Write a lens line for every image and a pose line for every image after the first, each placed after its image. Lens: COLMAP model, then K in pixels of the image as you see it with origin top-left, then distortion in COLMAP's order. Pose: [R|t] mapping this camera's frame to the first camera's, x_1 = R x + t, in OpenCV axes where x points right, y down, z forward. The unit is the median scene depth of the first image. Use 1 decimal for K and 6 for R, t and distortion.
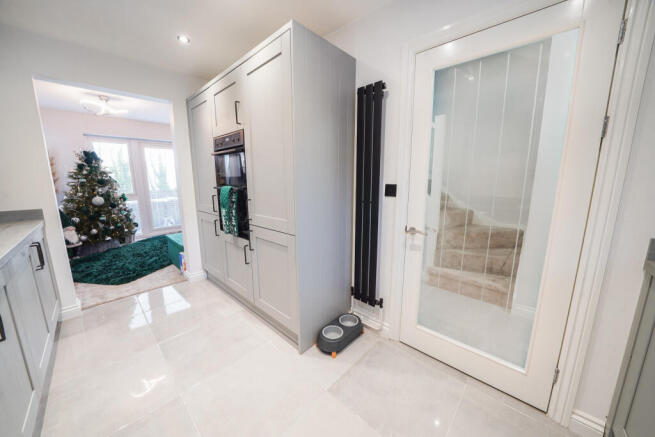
lens RADIAL K [[226.8, 0, 328.6], [0, 226.8, 219.9], [0, 0, 1]] dist [-0.021232, 0.000138]
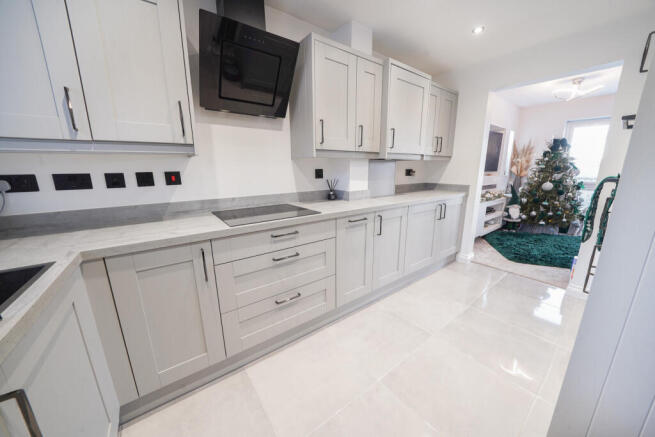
lens RADIAL K [[226.8, 0, 328.6], [0, 226.8, 219.9], [0, 0, 1]] dist [-0.021232, 0.000138]
pose [[-0.179459, 0.225124, -0.957661, 0.198180], [-0.169490, 0.951833, 0.255515, -0.028137], [0.969055, 0.208168, -0.132659, 0.168125]]
